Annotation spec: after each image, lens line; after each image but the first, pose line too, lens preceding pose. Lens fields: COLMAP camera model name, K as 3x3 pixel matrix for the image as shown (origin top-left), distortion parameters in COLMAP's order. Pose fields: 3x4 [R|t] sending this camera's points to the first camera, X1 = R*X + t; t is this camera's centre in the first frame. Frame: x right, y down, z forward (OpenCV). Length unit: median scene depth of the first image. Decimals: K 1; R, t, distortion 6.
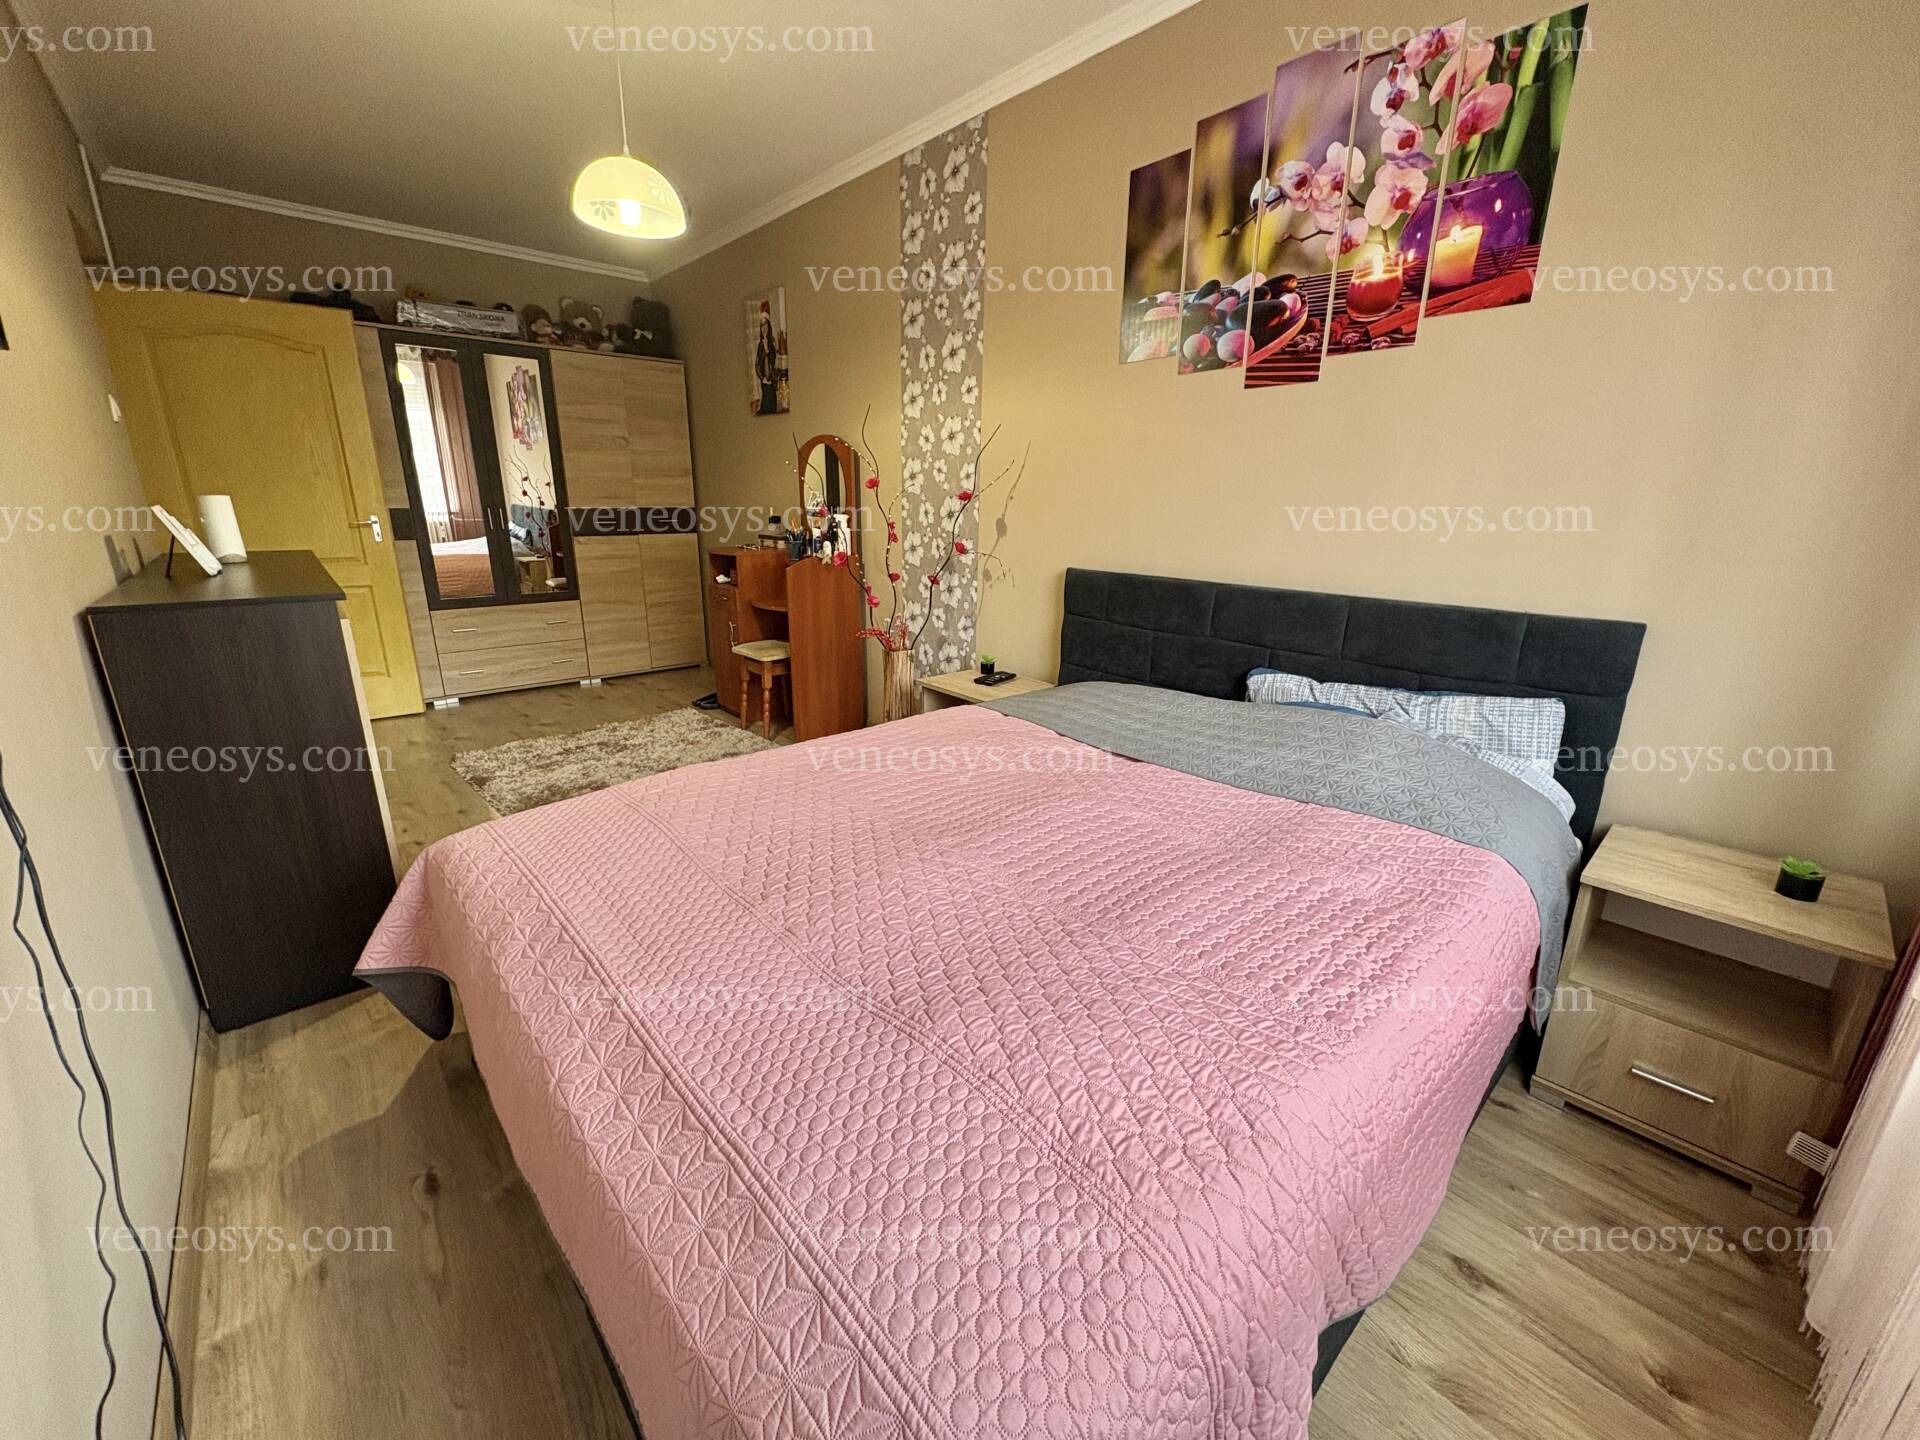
lens RADIAL K [[760.5, 0, 961.8], [0, 760.5, 716.8], [0, 0, 1]] dist [-0.000435, -0.000817]
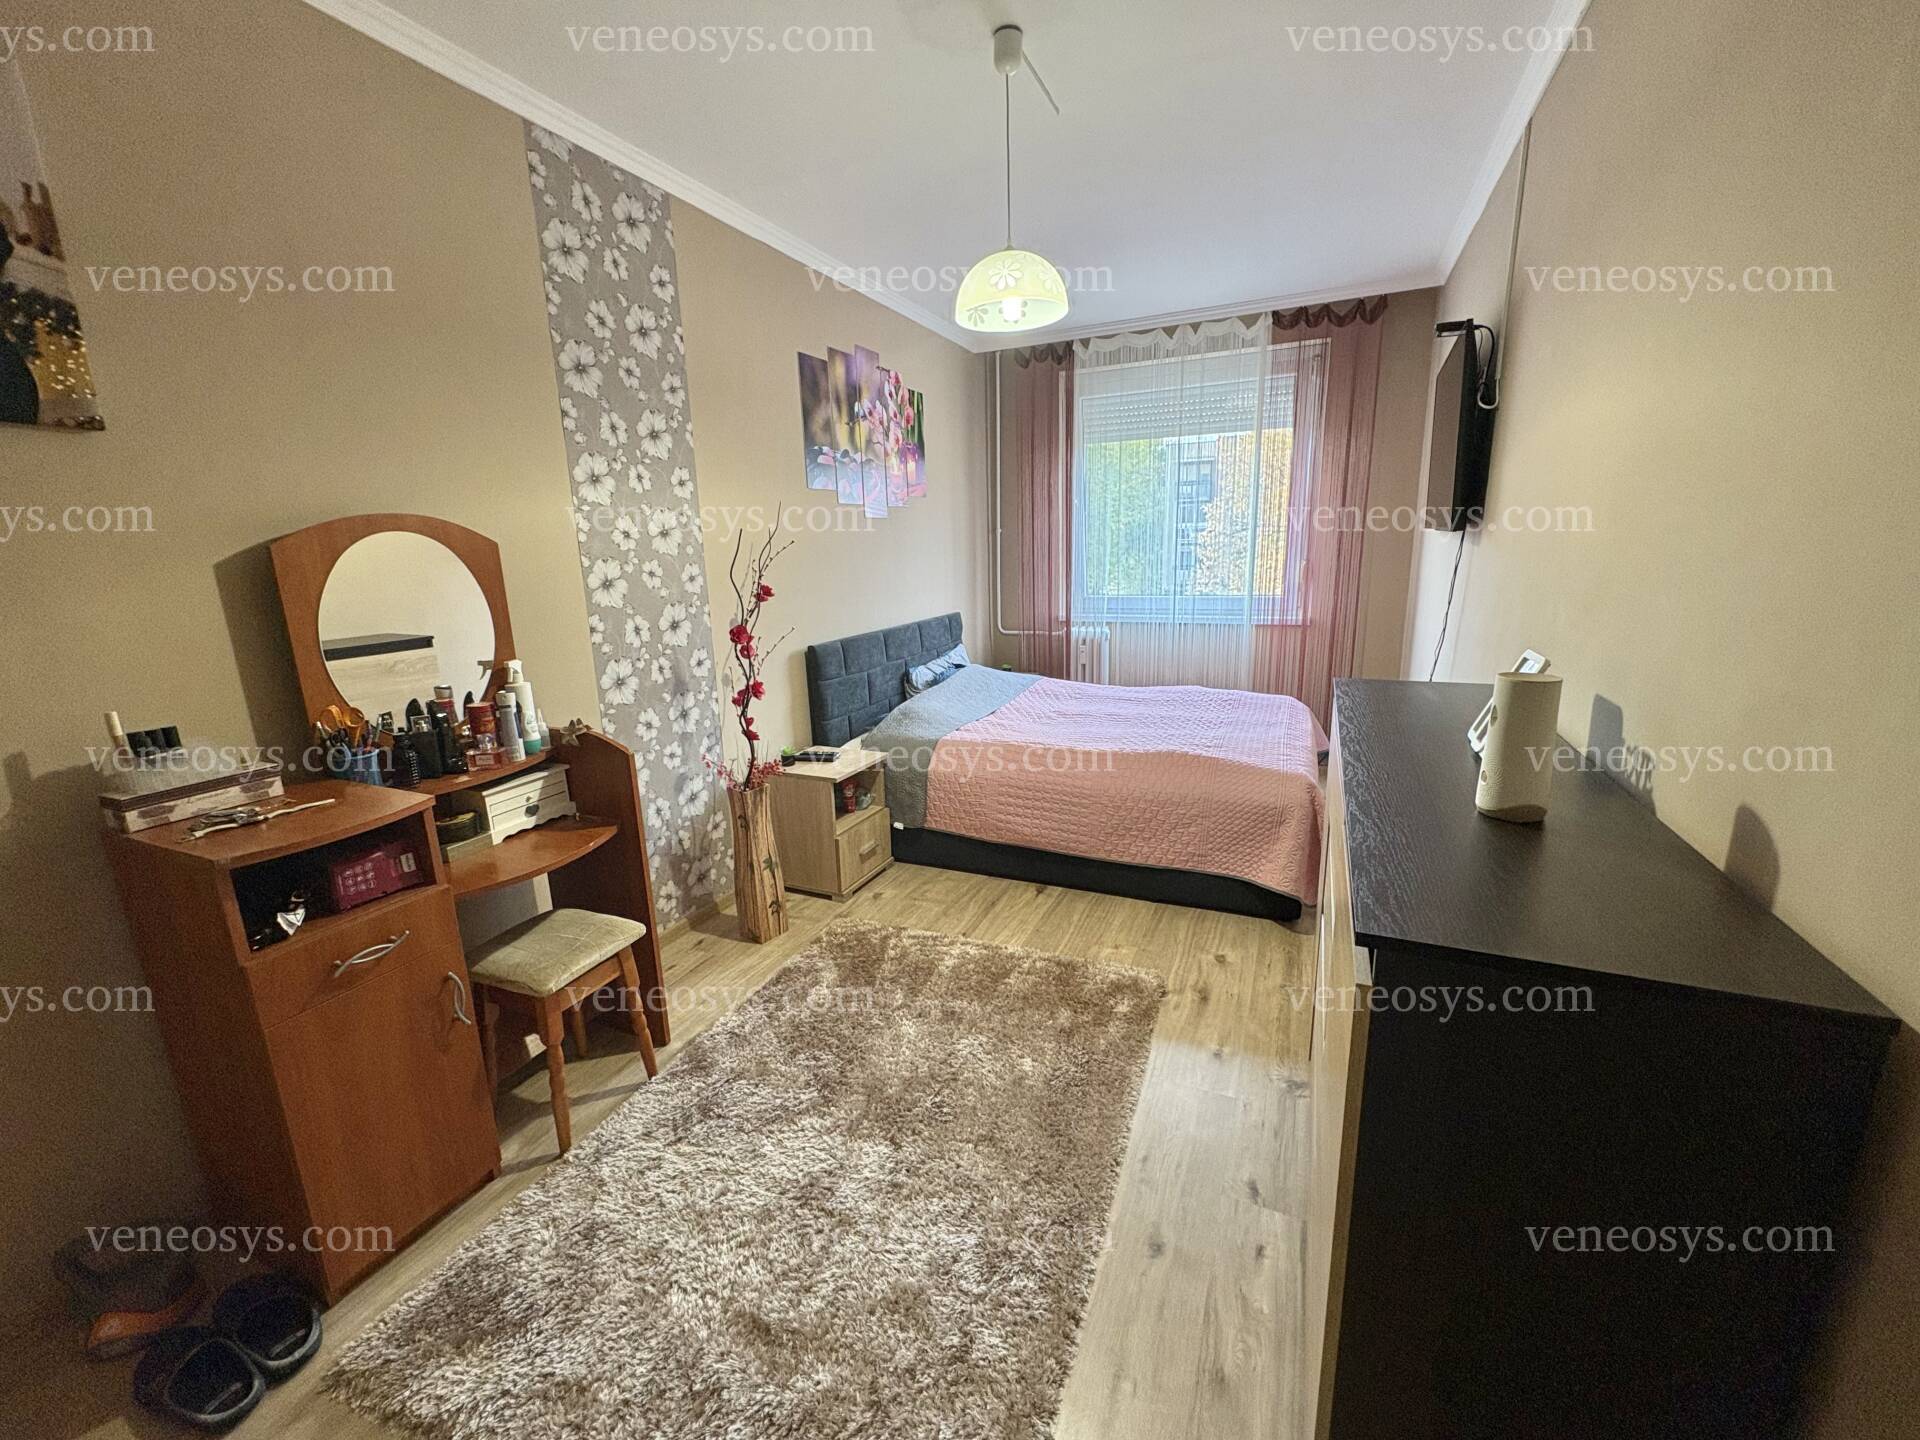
lens RADIAL K [[760.5, 0, 961.8], [0, 760.5, 716.8], [0, 0, 1]] dist [-0.000435, -0.000817]
pose [[-0.406226, -0.205751, 0.890307, -0.961748], [0.277138, 0.900687, 0.334602, -0.395328], [-0.870732, 0.382662, -0.308861, 1.104863]]
